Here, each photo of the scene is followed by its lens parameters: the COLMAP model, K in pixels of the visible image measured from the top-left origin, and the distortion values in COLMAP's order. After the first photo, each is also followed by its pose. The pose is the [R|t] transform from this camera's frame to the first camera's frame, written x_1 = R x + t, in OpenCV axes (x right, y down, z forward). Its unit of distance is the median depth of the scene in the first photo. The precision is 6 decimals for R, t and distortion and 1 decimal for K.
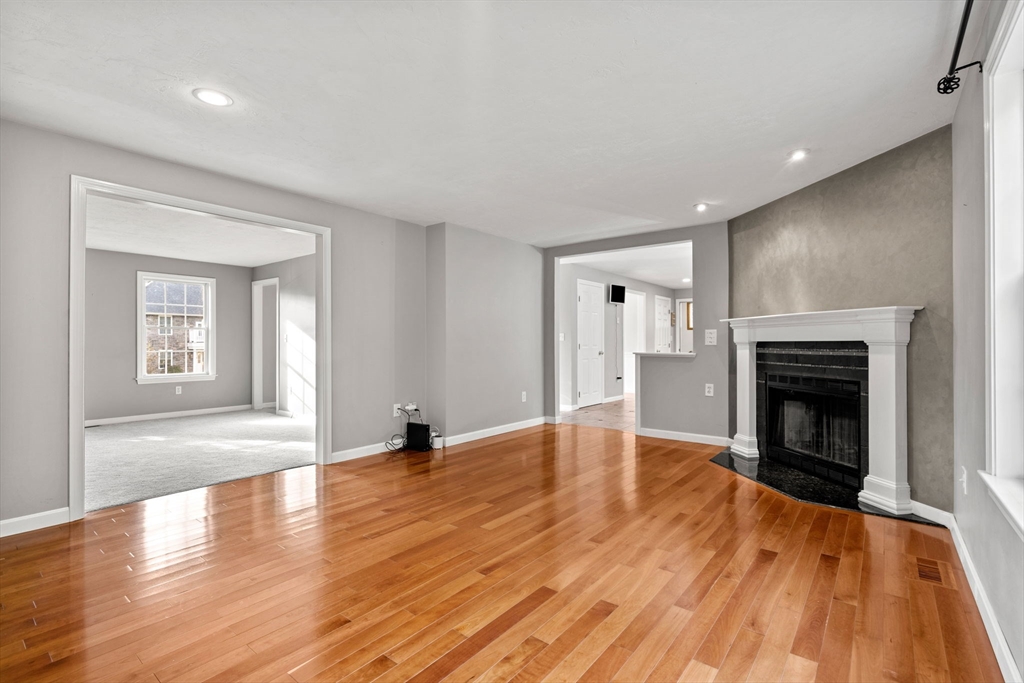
lens RADIAL K [[470.6, 0, 512.7], [0, 470.6, 336.5], [0, 0, 1]] dist [-0.002670, 0.000079]
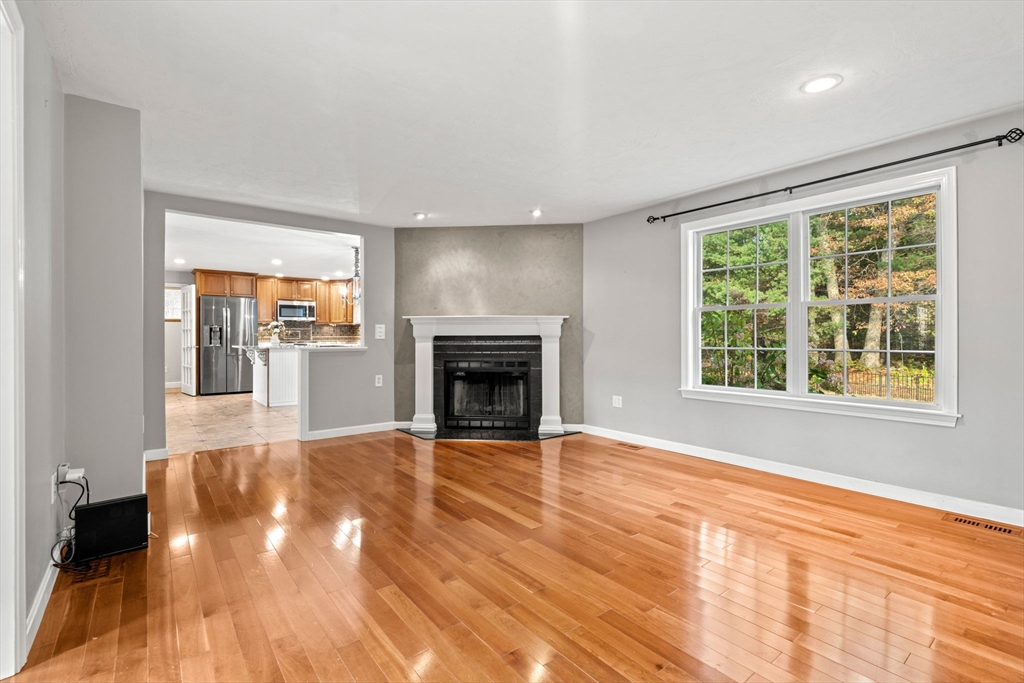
lens RADIAL K [[470.6, 0, 513.9], [0, 470.6, 337.5], [0, 0, 1]] dist [-0.002670, 0.000079]
pose [[0.223973, -0.001688, 0.974594, -0.872243], [-0.009478, 0.999947, 0.003910, 0.011274], [-0.974549, -0.010113, 0.223945, 0.716005]]
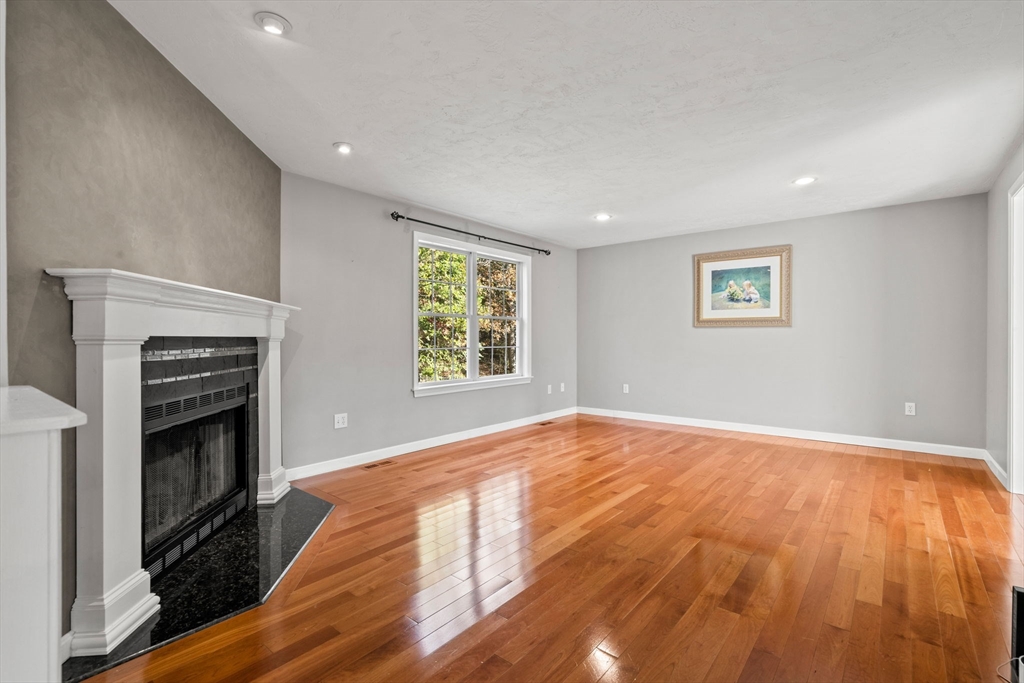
lens RADIAL K [[470.6, 0, 507.5], [0, 470.6, 343.9], [0, 0, 1]] dist [-0.002670, 0.000079]
pose [[-0.999674, 0.004890, 0.025063, 0.235242], [0.004842, 0.999986, -0.001972, 0.027795], [-0.025072, -0.001850, -0.999684, 1.948650]]
